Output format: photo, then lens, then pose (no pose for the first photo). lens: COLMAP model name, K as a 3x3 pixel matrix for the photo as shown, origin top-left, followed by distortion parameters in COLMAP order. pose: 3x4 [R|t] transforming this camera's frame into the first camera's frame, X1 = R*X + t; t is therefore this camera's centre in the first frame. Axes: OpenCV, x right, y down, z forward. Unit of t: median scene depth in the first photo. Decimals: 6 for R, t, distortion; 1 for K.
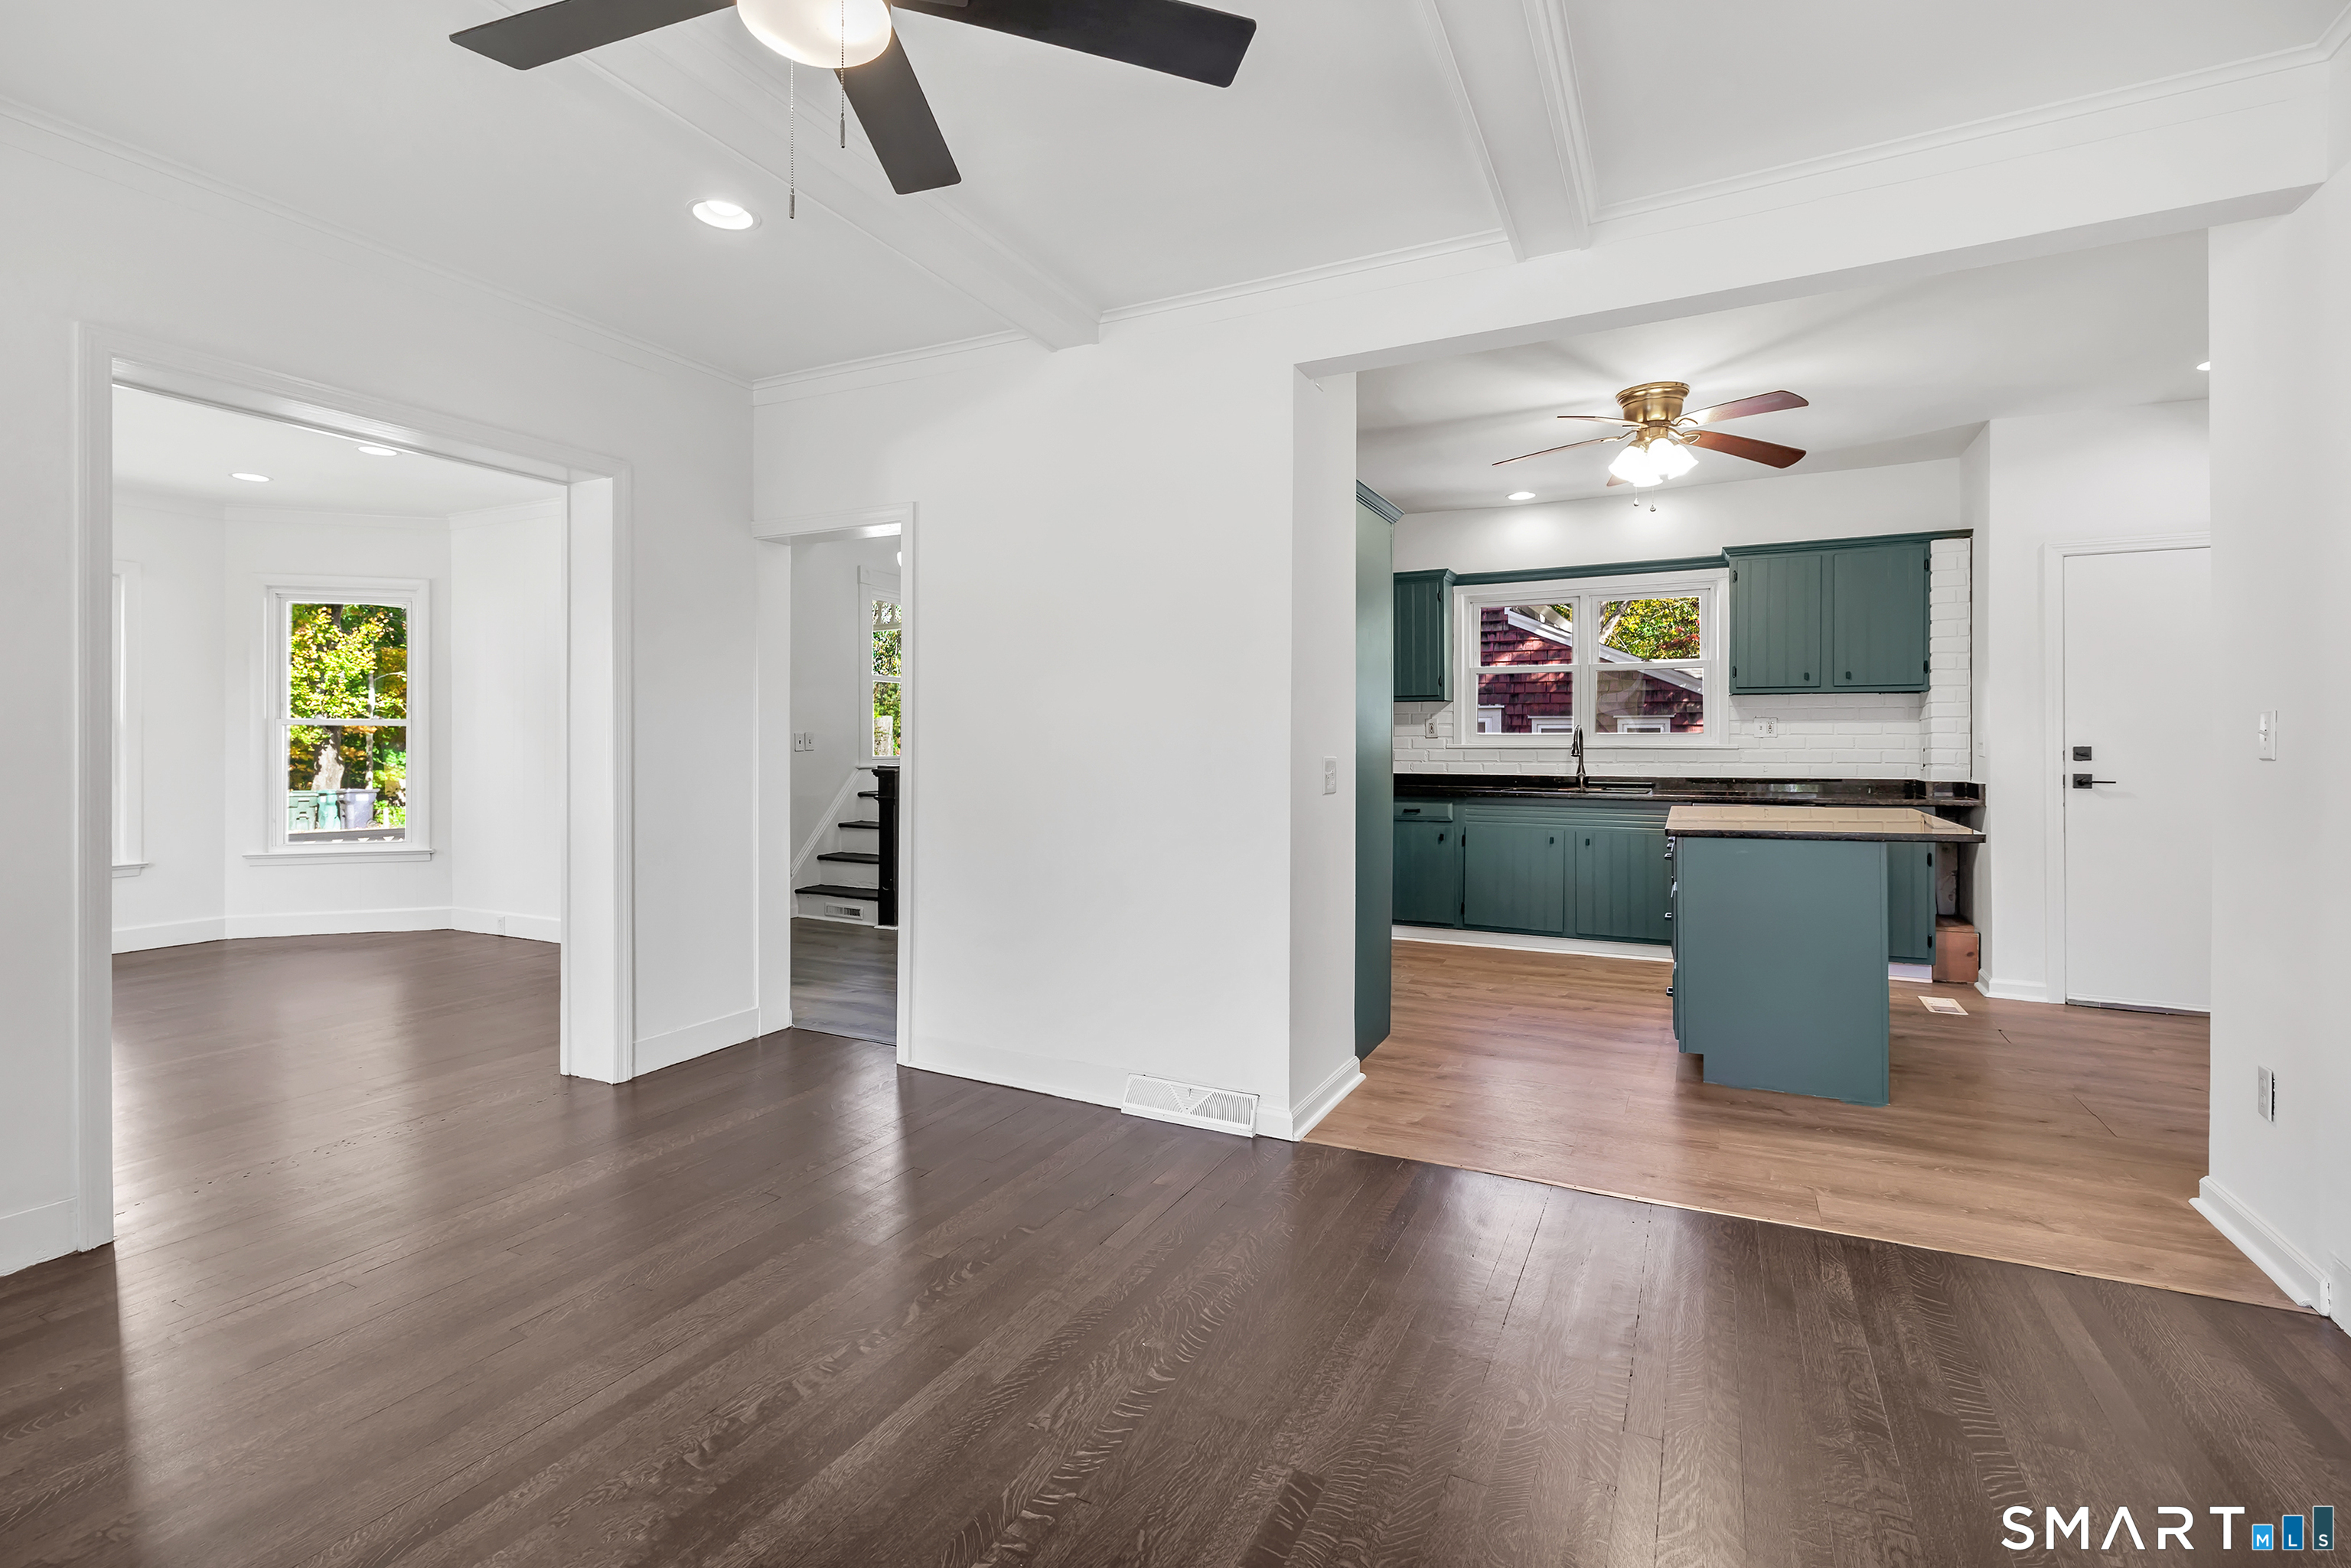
lens RADIAL K [[1078.5, 0, 1191.9], [0, 1078.5, 737.7], [0, 0, 1]] dist [-0.000270, 0.000116]
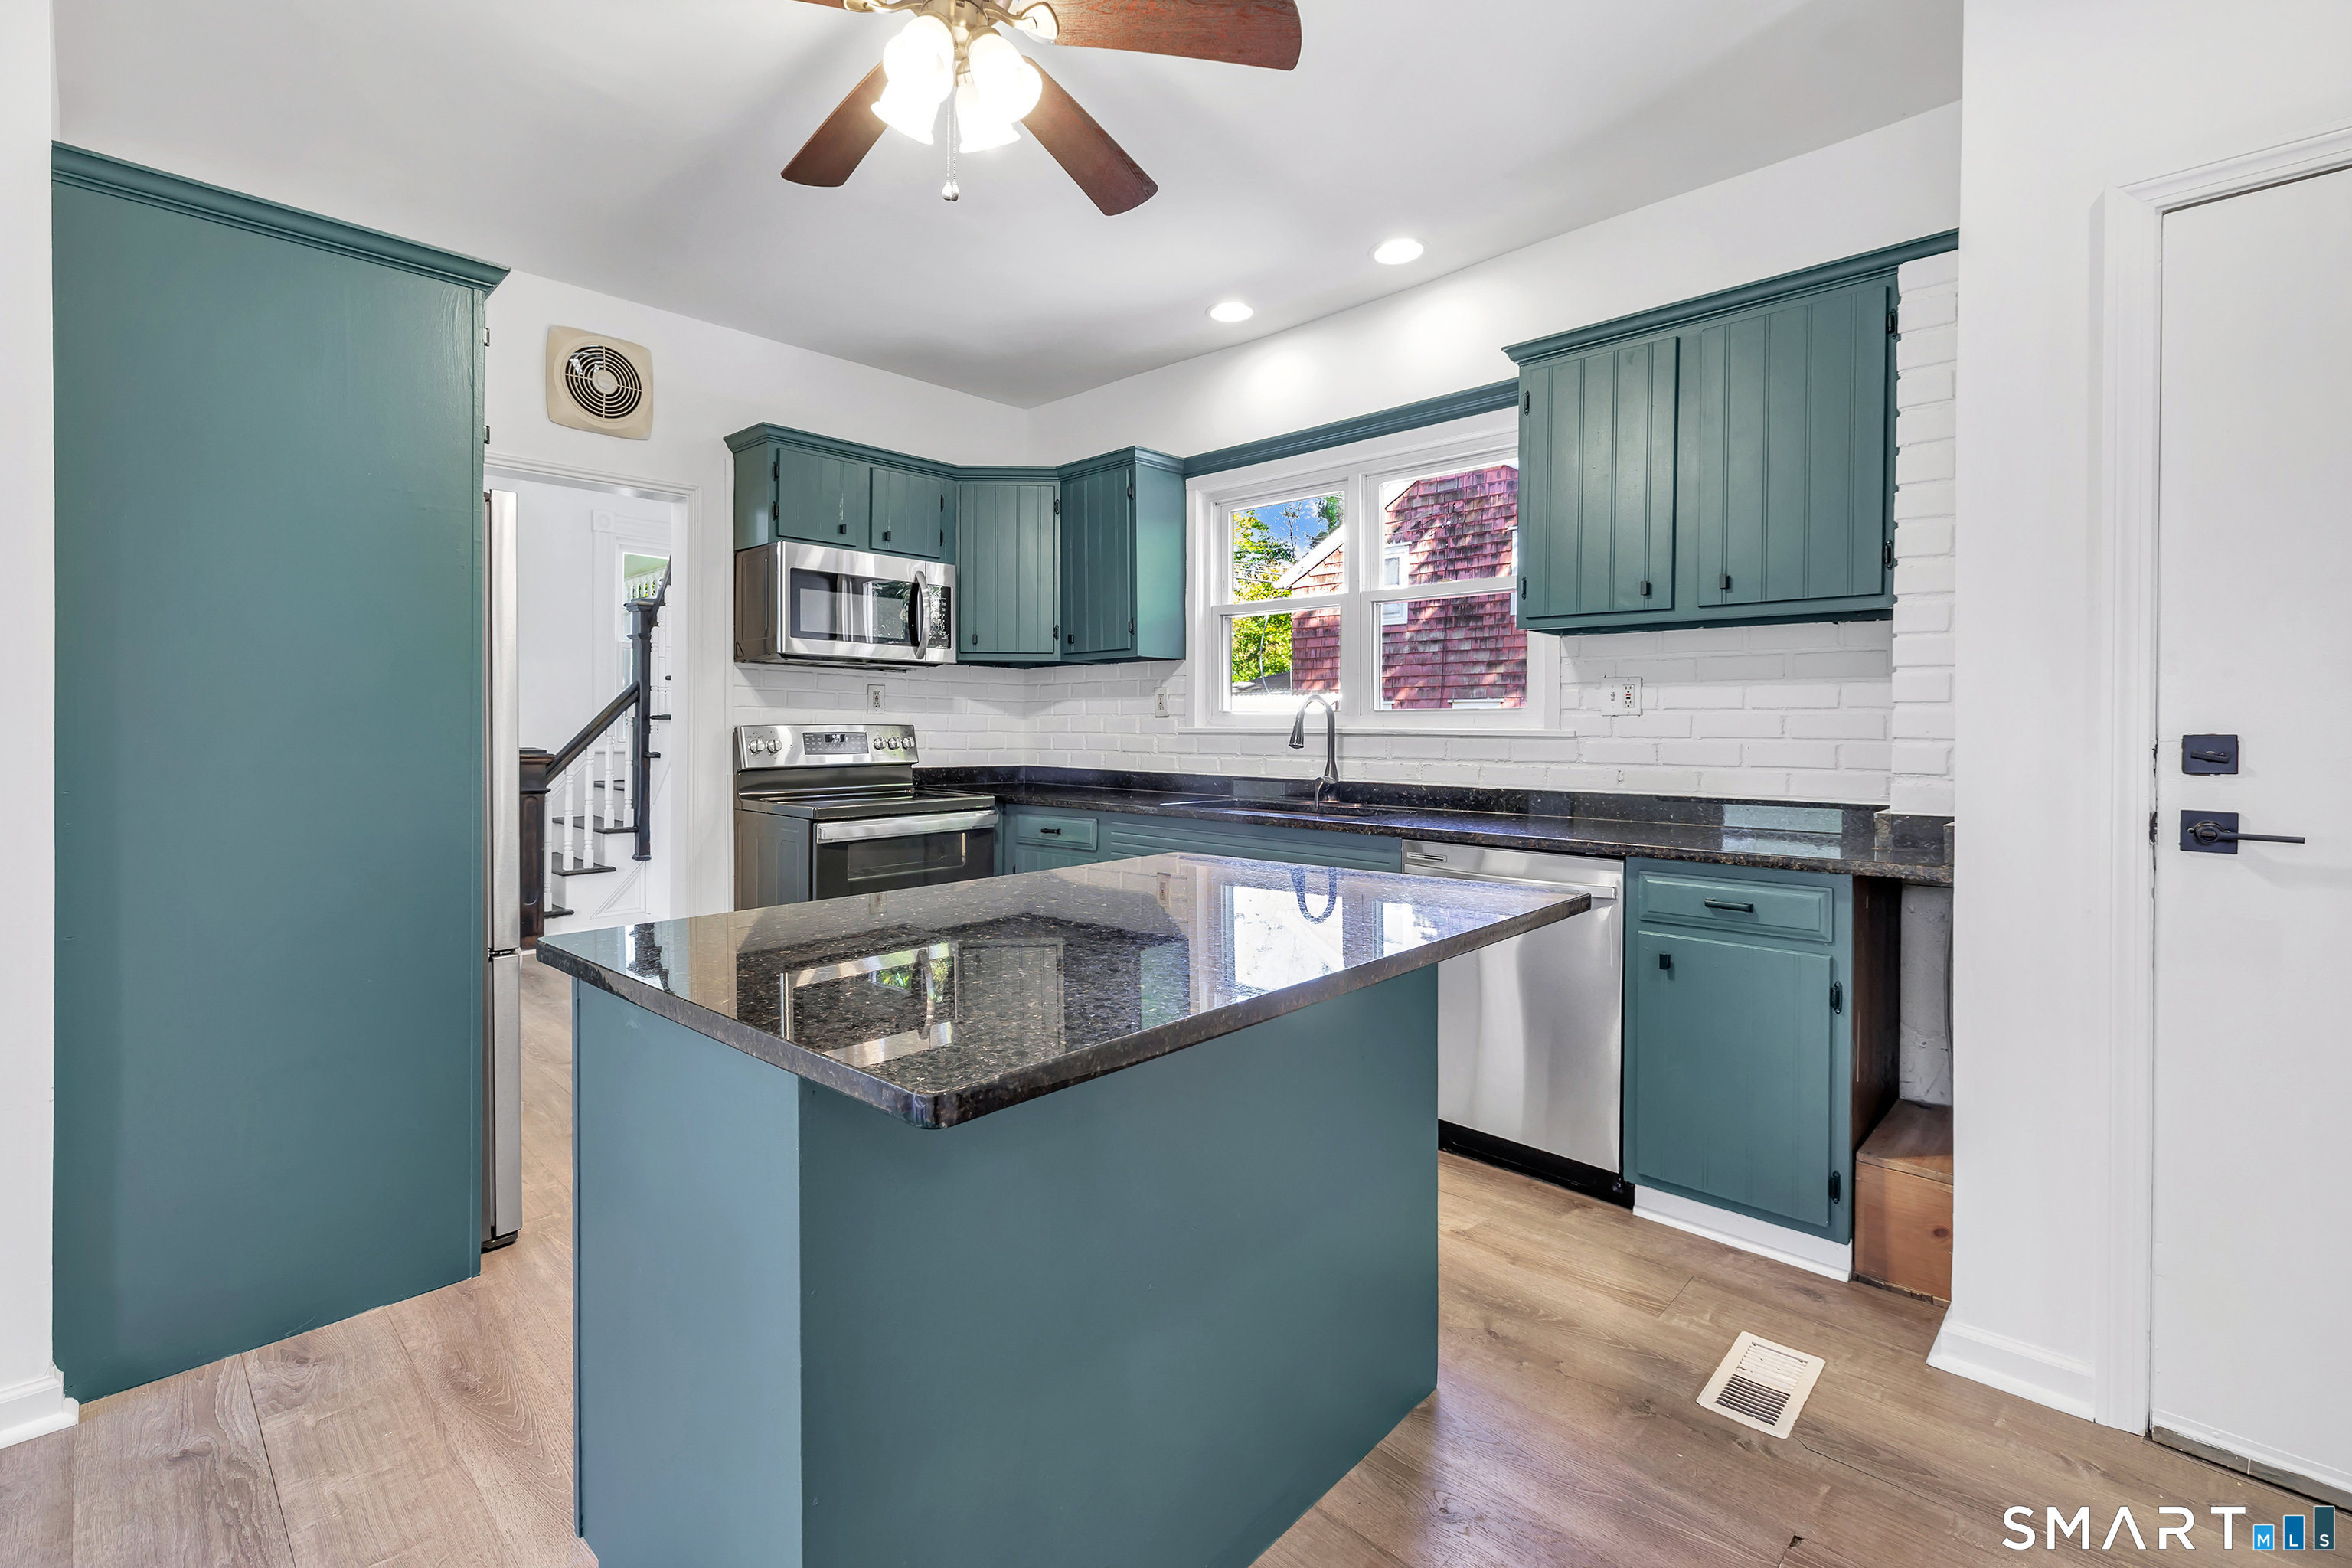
lens RADIAL K [[1079.0, 0, 1168.8], [0, 1079.0, 735.1], [0, 0, 1]] dist [-0.000270, 0.000116]
pose [[0.953159, 0.008879, -0.302338, 0.537423], [-0.006147, 0.999931, 0.009985, 0.005927], [0.302406, -0.007659, 0.953148, 0.491635]]
